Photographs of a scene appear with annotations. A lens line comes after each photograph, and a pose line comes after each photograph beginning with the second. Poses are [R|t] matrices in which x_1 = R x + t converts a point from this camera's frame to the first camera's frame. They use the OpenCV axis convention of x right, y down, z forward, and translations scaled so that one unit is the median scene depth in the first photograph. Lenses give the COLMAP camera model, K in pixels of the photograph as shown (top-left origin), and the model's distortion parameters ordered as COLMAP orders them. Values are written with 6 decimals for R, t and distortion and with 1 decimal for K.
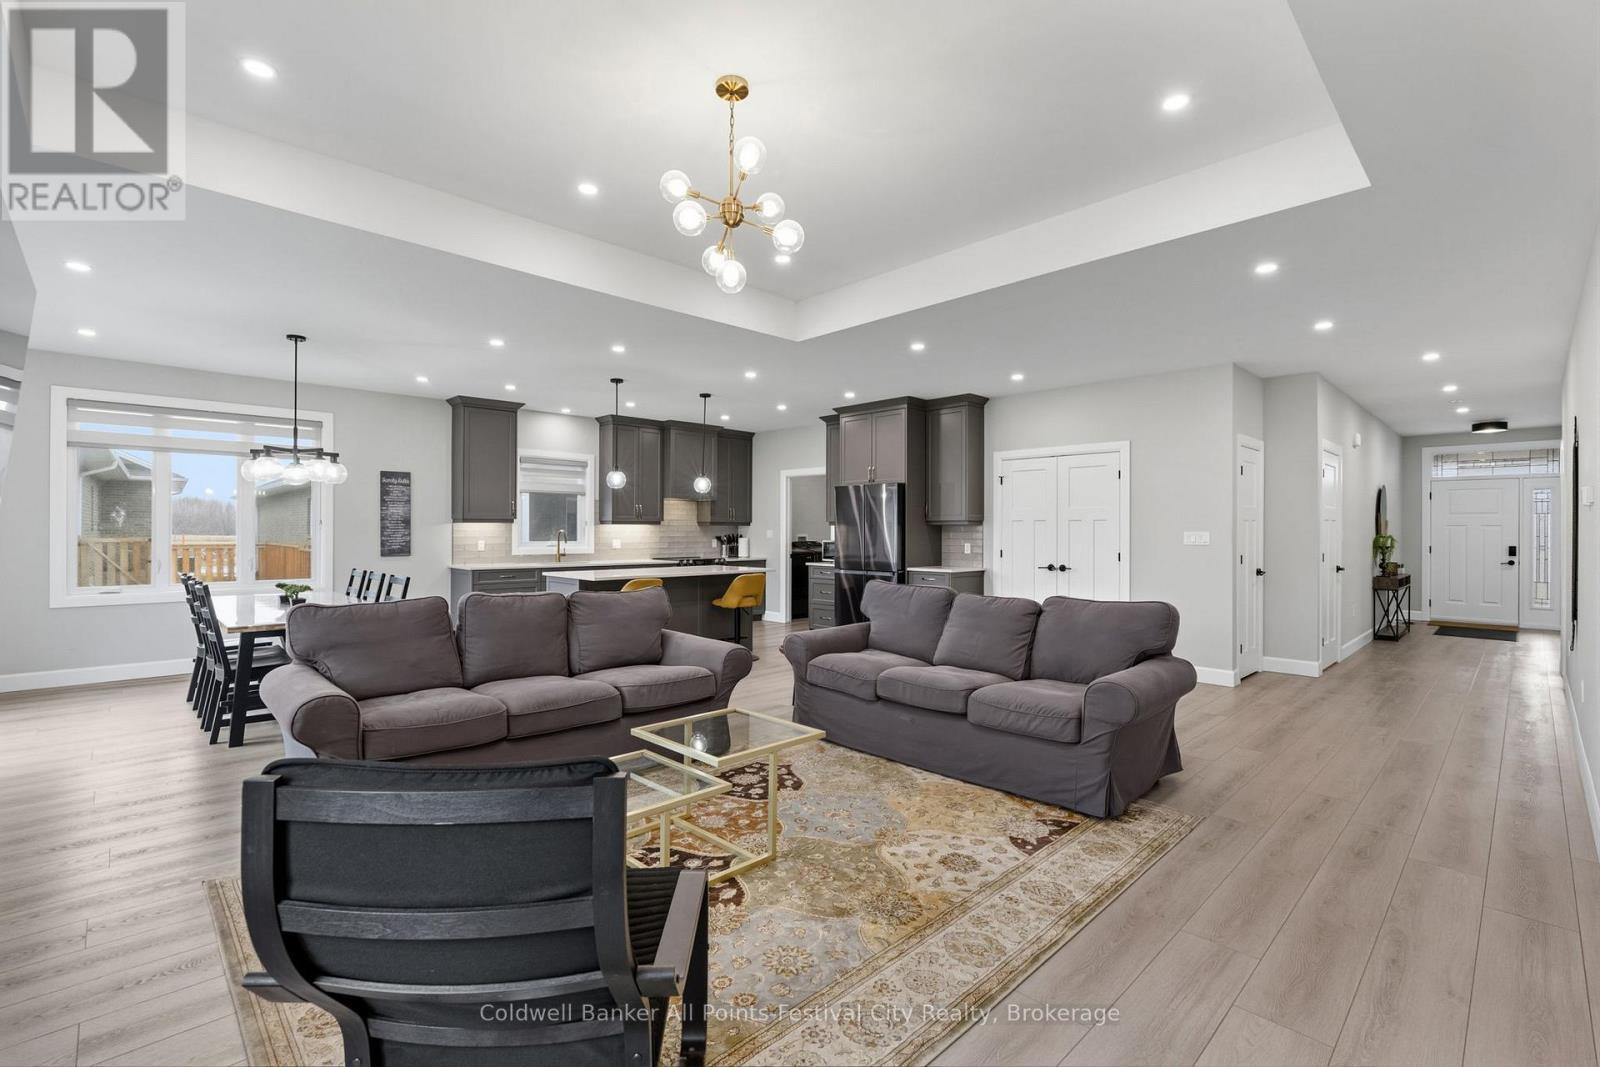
lens RADIAL K [[712.5, 0, 797.3], [0, 712.5, 530.1], [0, 0, 1]] dist [0.002525, -0.000382]
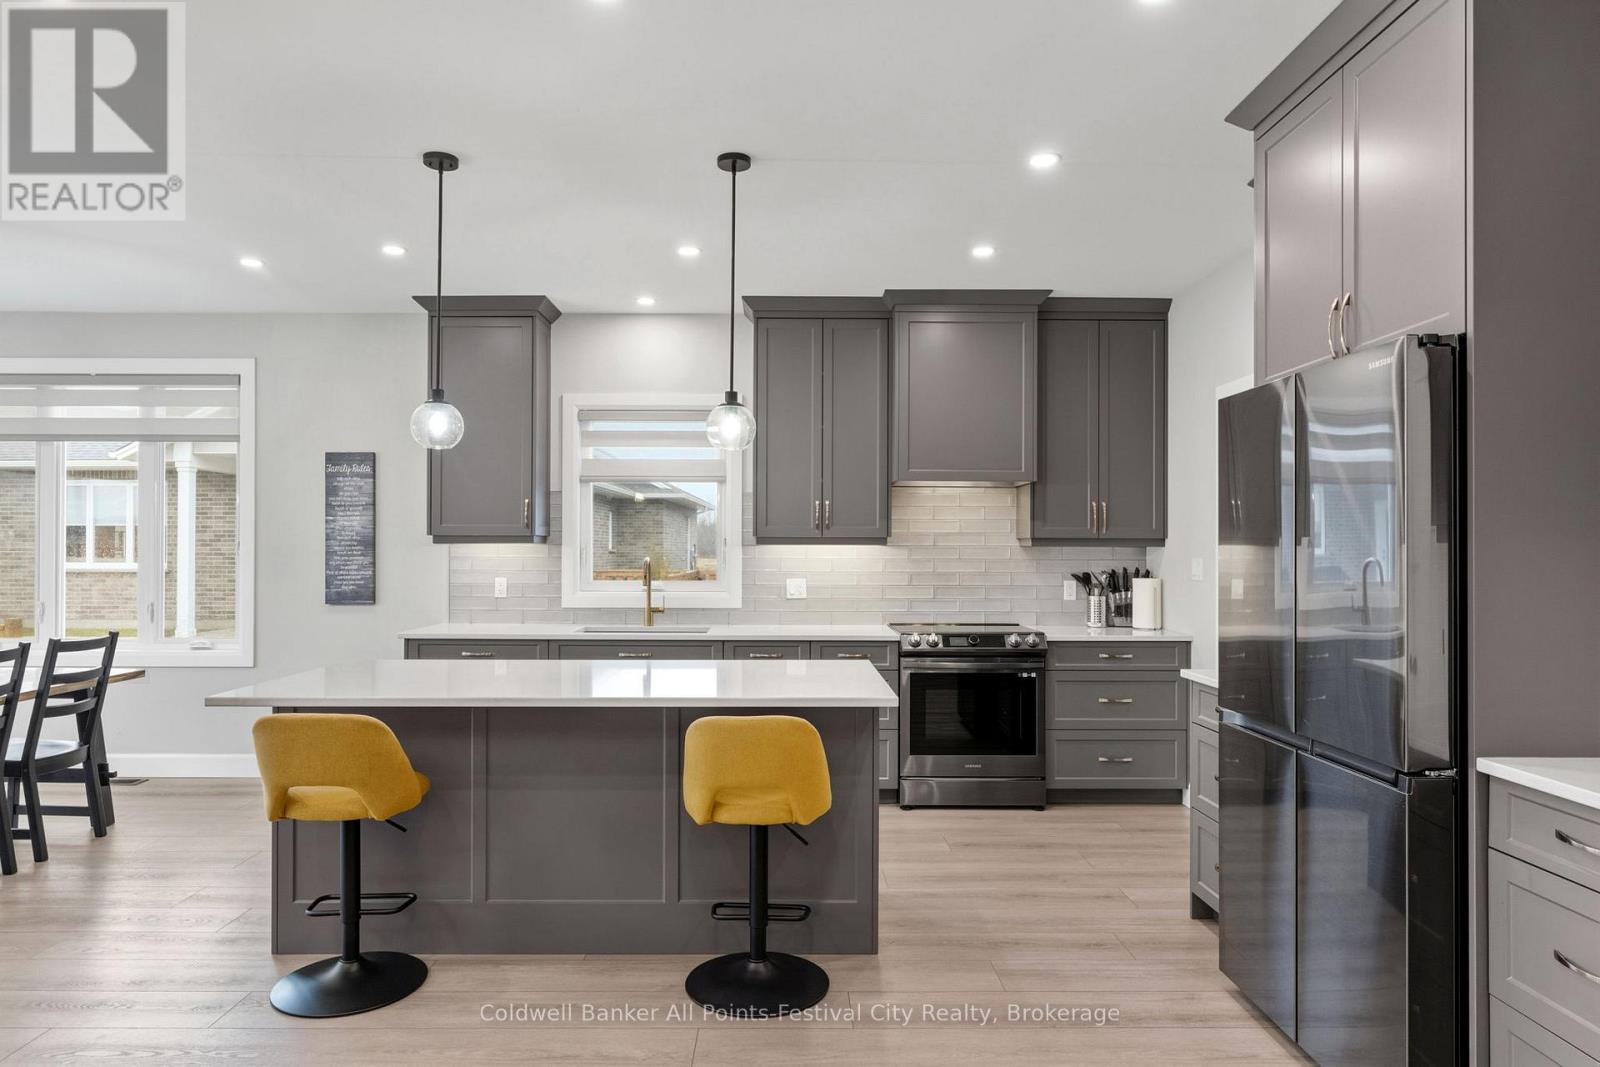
lens RADIAL K [[970.2, 0, 798.6], [0, 970.2, 546.1], [0, 0, 1]] dist [-0.004017, -0.001062]
pose [[0.722900, -0.004427, -0.690939, 0.189906], [-0.000337, 0.999977, -0.006760, -0.003712], [0.690953, 0.005119, 0.722882, 0.629887]]
